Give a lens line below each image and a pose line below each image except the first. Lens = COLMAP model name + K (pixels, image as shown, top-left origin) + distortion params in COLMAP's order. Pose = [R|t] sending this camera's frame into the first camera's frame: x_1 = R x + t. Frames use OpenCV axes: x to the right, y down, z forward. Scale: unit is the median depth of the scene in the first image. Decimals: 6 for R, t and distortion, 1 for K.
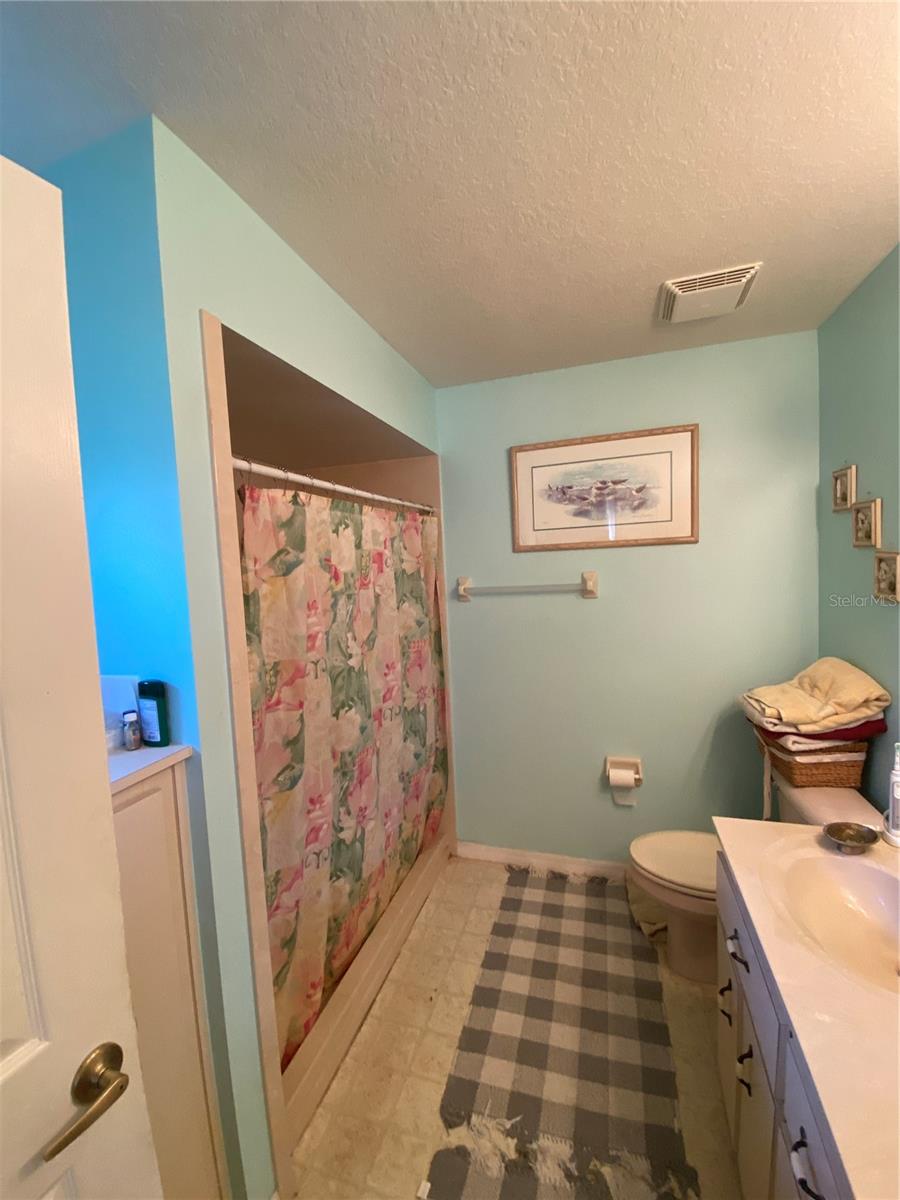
lens RADIAL K [[487.2, 0, 444.1], [0, 487.2, 595.8], [0, 0, 1]] dist [-0.006740, -0.004041]
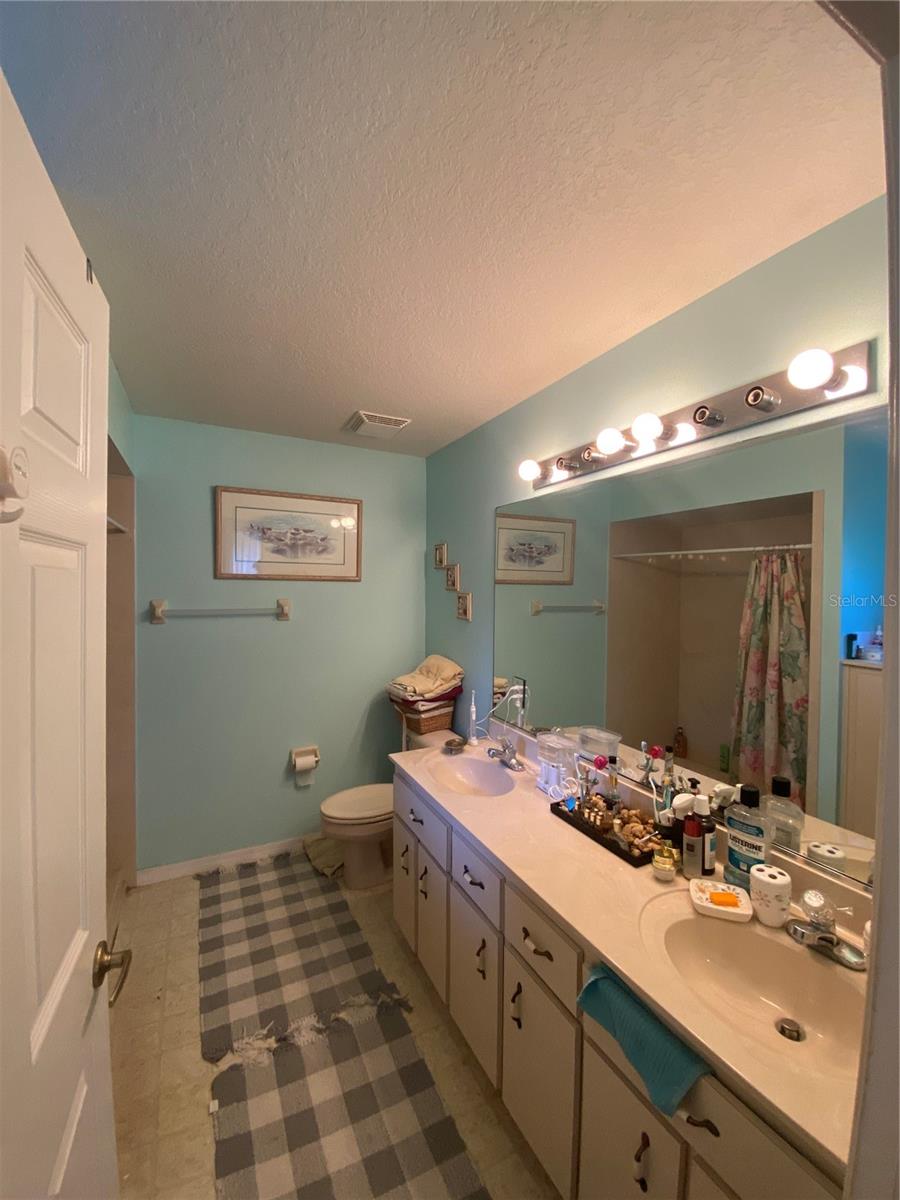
lens RADIAL K [[487.2, 0, 449.1], [0, 487.2, 593.6], [0, 0, 1]] dist [-0.006740, -0.004041]
pose [[0.699876, 0.054146, 0.712209, -0.326257], [0.005091, 0.996719, -0.080779, 0.045480], [-0.714246, 0.060161, 0.697304, -0.192452]]
